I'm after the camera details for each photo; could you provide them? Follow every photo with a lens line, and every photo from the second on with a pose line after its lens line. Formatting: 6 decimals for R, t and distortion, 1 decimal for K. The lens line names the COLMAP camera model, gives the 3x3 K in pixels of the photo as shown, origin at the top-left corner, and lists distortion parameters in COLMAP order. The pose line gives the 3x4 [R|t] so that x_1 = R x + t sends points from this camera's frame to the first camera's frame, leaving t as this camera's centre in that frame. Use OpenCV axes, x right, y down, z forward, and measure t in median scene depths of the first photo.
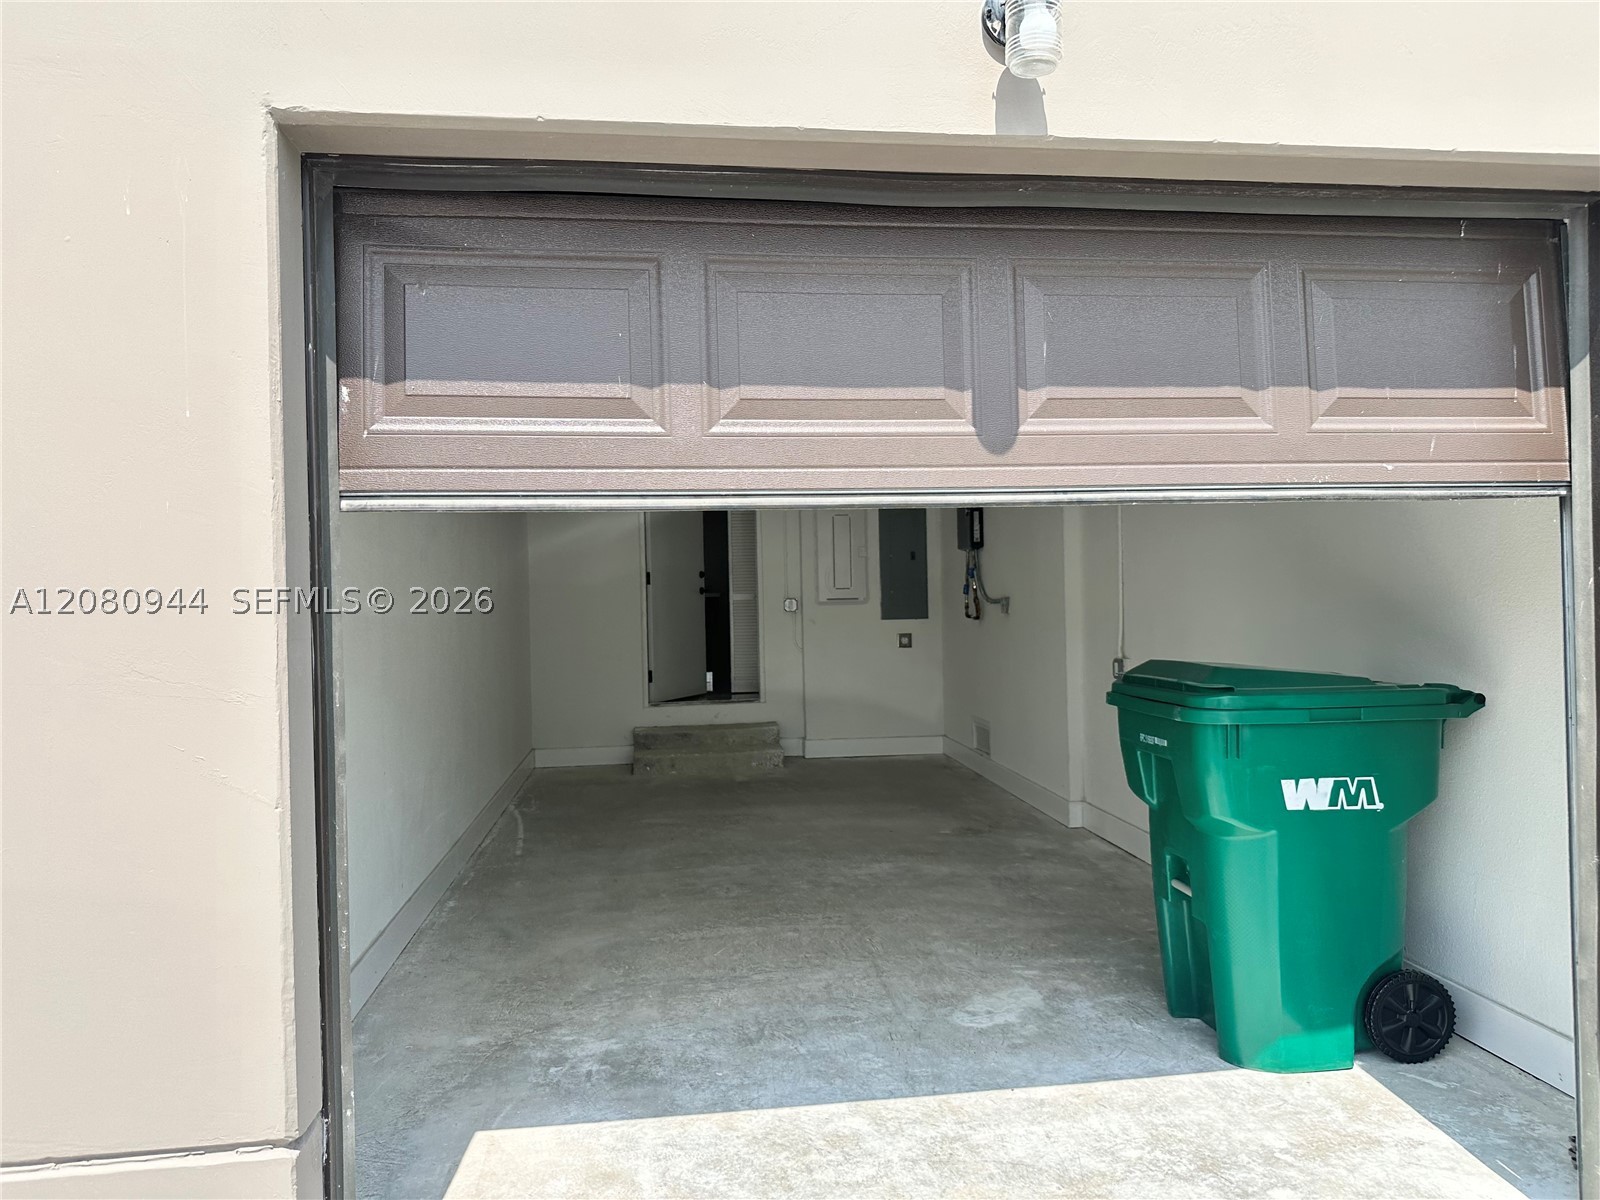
lens RADIAL K [[1127.0, 0, 800.0], [0, 1127.0, 600.0], [0, 0, 1]] dist [0.076700, -0.097059]
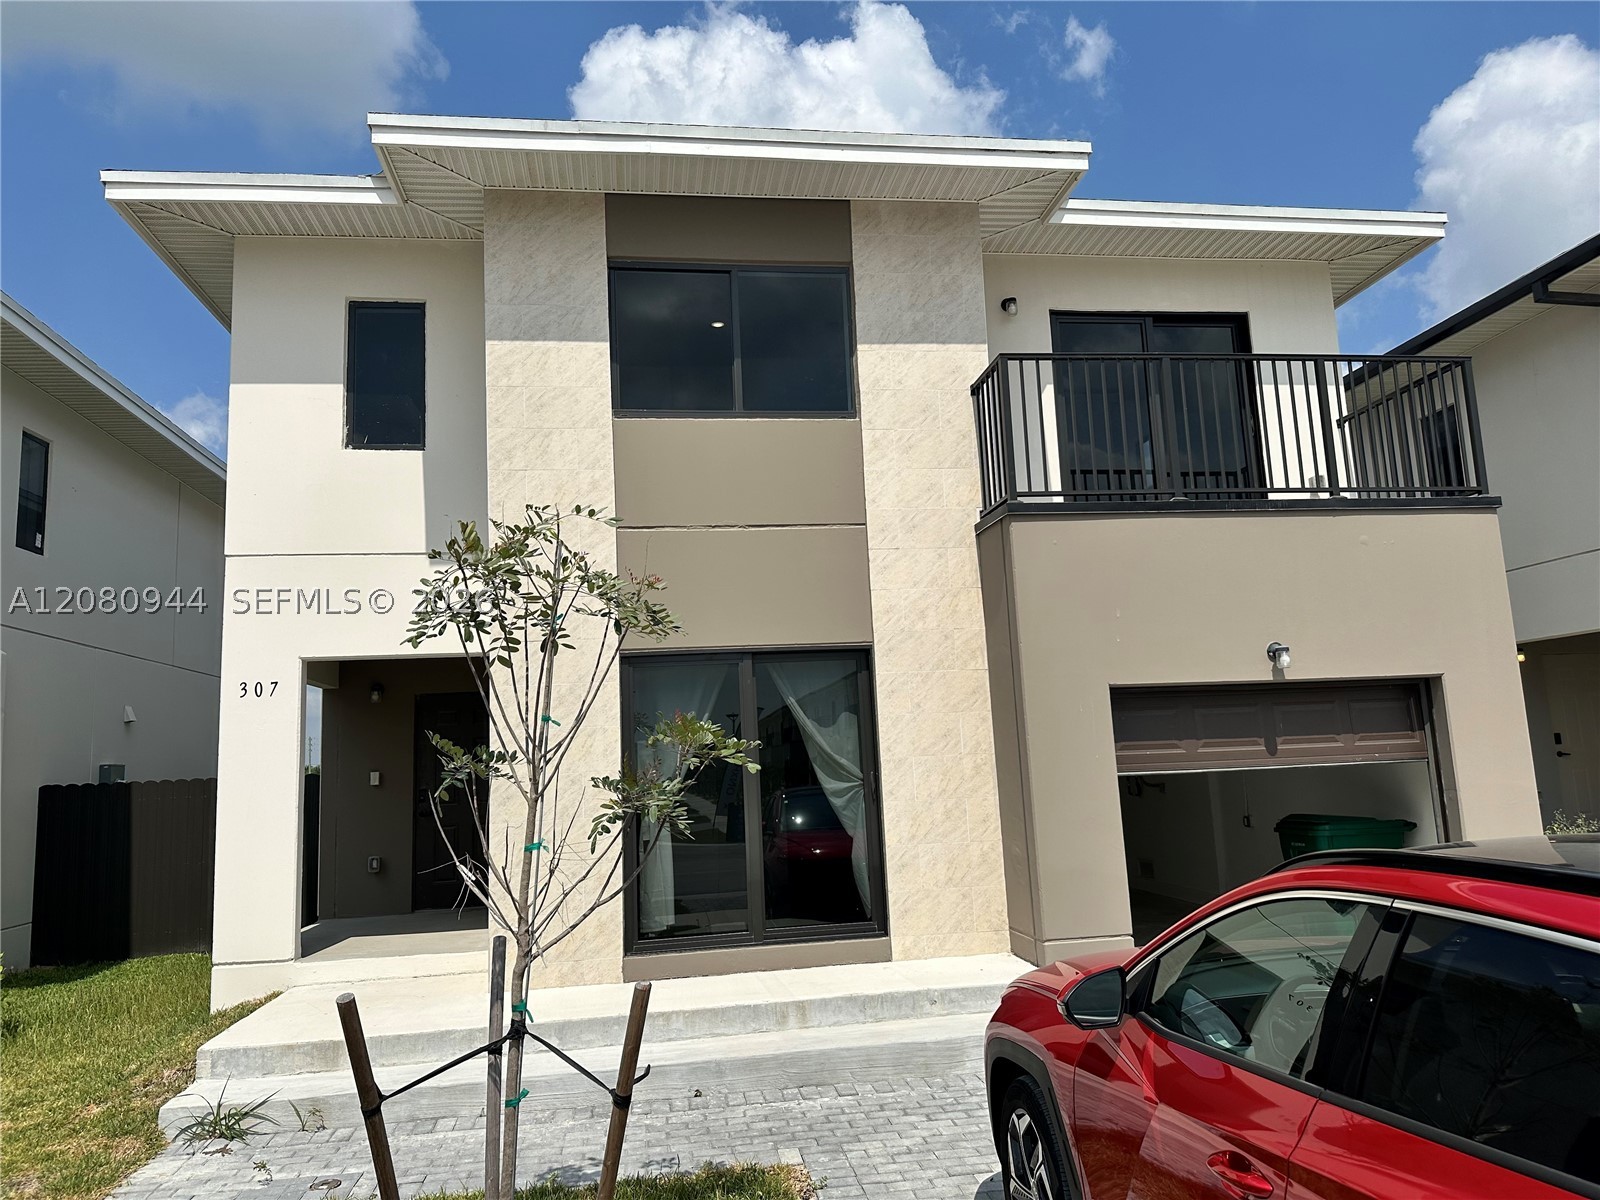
lens RADIAL K [[1127.0, 0, 800.0], [0, 1127.0, 600.0], [0, 0, 1]] dist [0.076700, -0.097059]
pose [[0.999745, -0.020596, 0.009267, -0.943219], [0.021769, 0.988067, -0.152479, -0.064014], [-0.006016, 0.152641, 0.988263, -1.865761]]
